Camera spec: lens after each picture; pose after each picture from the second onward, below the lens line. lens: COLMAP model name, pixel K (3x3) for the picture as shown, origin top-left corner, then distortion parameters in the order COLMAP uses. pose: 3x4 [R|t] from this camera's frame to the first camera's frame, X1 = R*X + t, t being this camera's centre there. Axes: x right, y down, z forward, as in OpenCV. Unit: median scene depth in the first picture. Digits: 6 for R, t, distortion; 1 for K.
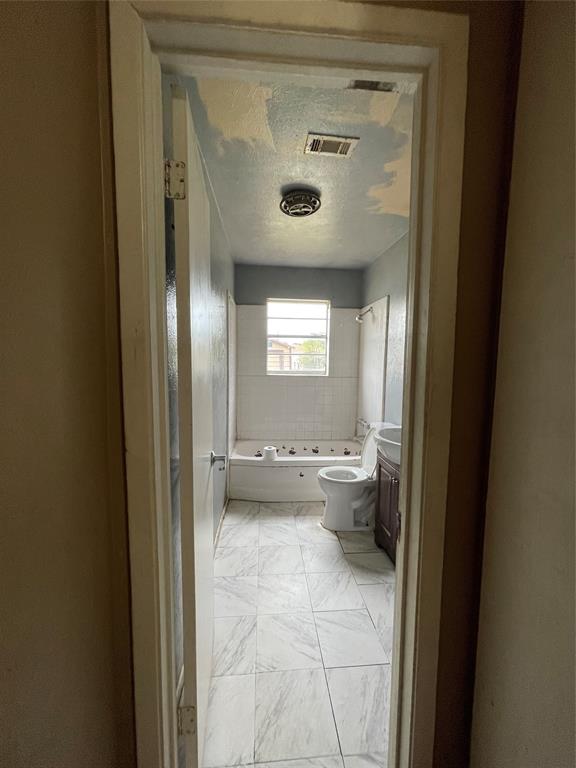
lens RADIAL K [[308.4, 0, 287.2], [0, 308.4, 384.3], [0, 0, 1]] dist [-0.009536, 0.001919]
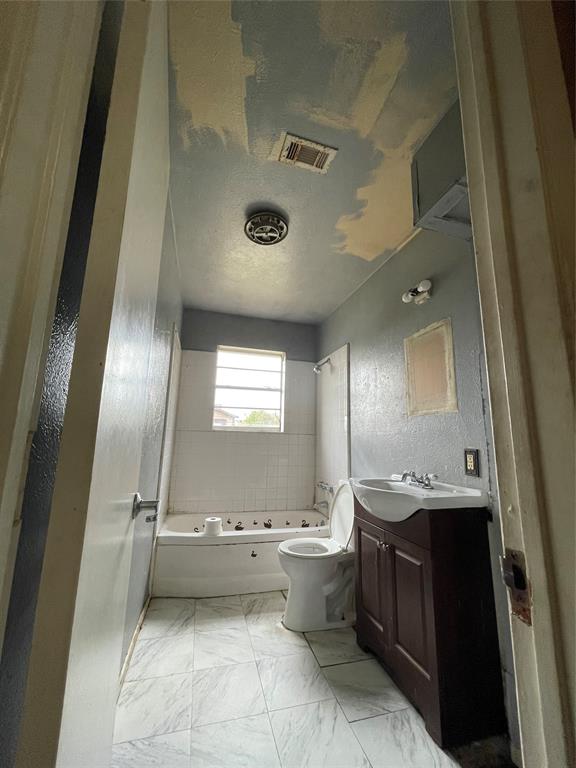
lens RADIAL K [[308.4, 0, 287.1], [0, 308.4, 384.2], [0, 0, 1]] dist [-0.009536, 0.001919]
pose [[0.981435, 0.044019, 0.186676, -0.040454], [0.004471, 0.967791, -0.251714, 0.089906], [-0.191744, 0.247875, 0.949627, 0.171567]]
